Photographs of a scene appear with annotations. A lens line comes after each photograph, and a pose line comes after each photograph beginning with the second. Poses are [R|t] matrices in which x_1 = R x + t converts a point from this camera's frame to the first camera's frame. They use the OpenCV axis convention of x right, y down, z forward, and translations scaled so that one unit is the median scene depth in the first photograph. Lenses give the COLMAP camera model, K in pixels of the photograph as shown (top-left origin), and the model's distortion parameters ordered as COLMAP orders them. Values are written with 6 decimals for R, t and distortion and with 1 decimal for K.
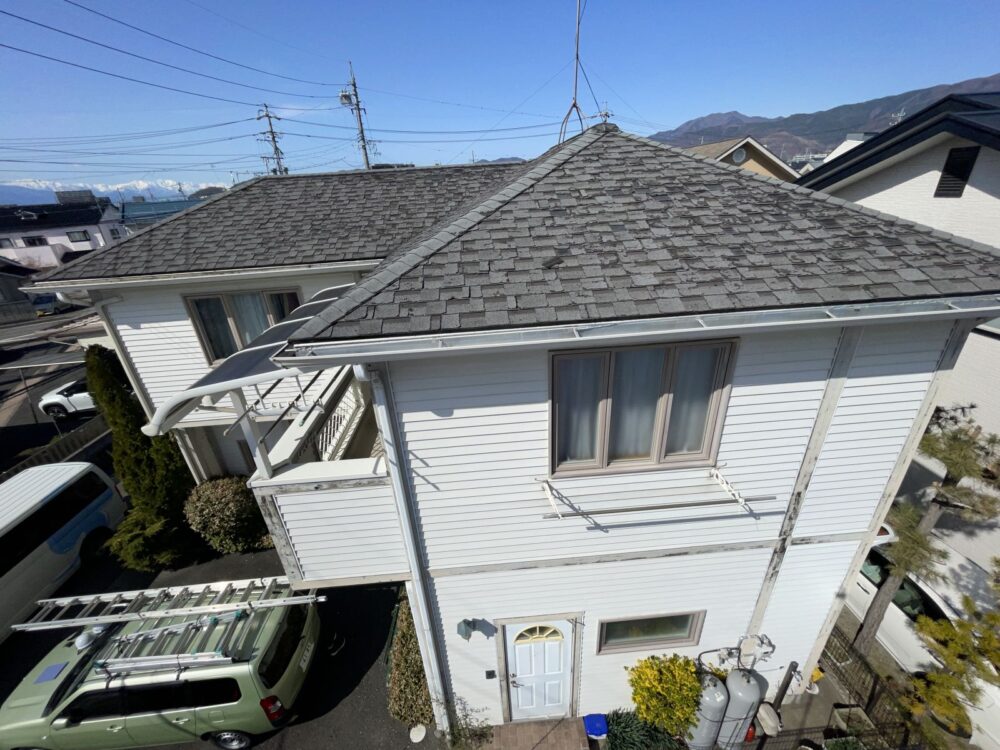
lens RADIAL K [[403.4, 0, 502.7], [0, 403.4, 370.5], [0, 0, 1]] dist [-0.004621, 0.000311]
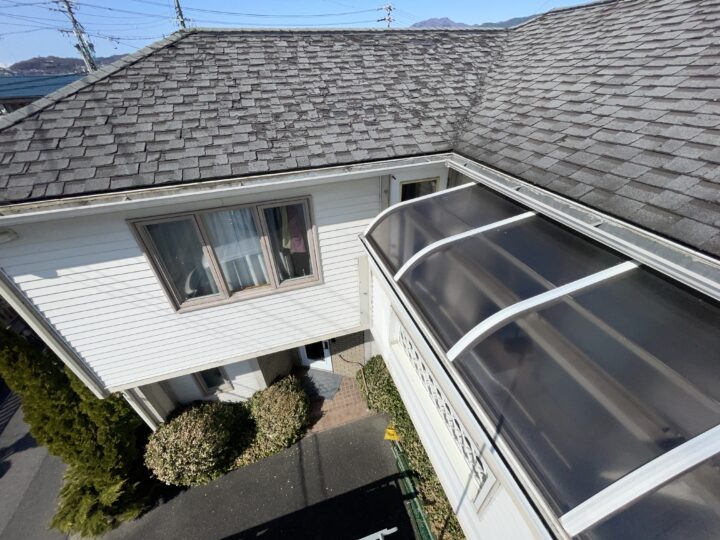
lens RADIAL K [[291.2, 0, 362.4], [0, 291.2, 270.8], [0, 0, 1]] dist [-0.003697, -0.000153]
pose [[0.972342, -0.111228, 0.205378, -0.416779], [0.075957, 0.982115, 0.172279, -0.124443], [-0.220867, -0.151914, 0.963400, 0.357576]]
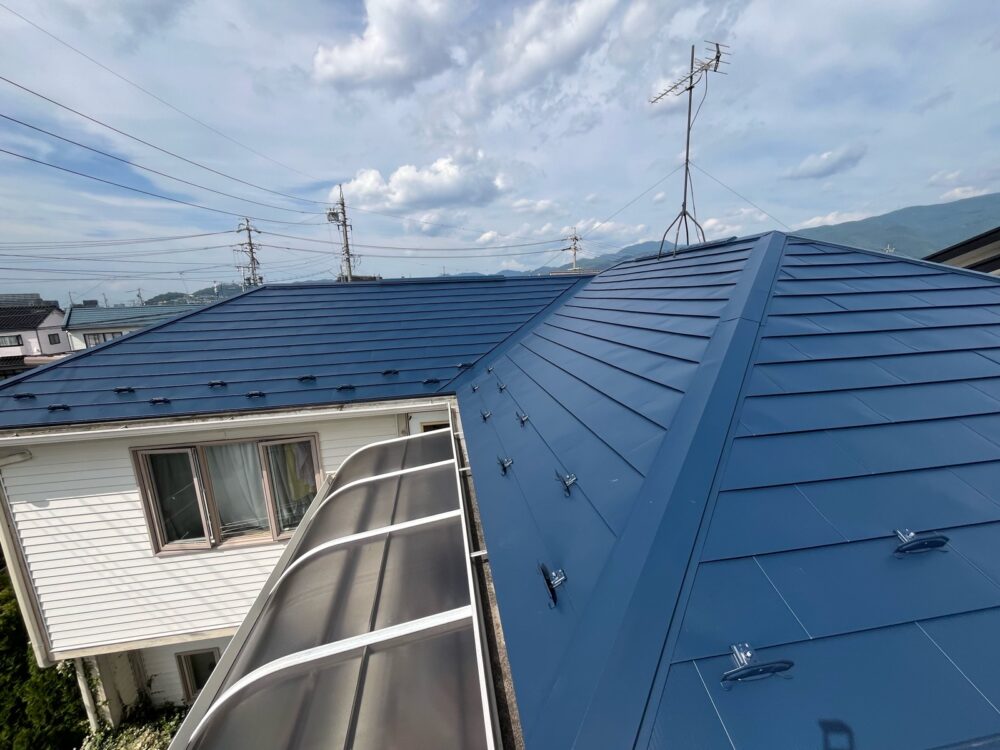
lens RADIAL K [[403.1, 0, 500.2], [0, 403.1, 377.4], [0, 0, 1]] dist [-0.000035, -0.000353]
pose [[0.995876, -0.001882, 0.090707, -0.197386], [0.022832, 0.972808, -0.230485, -0.104566], [-0.087807, 0.231606, 0.968839, 0.217593]]
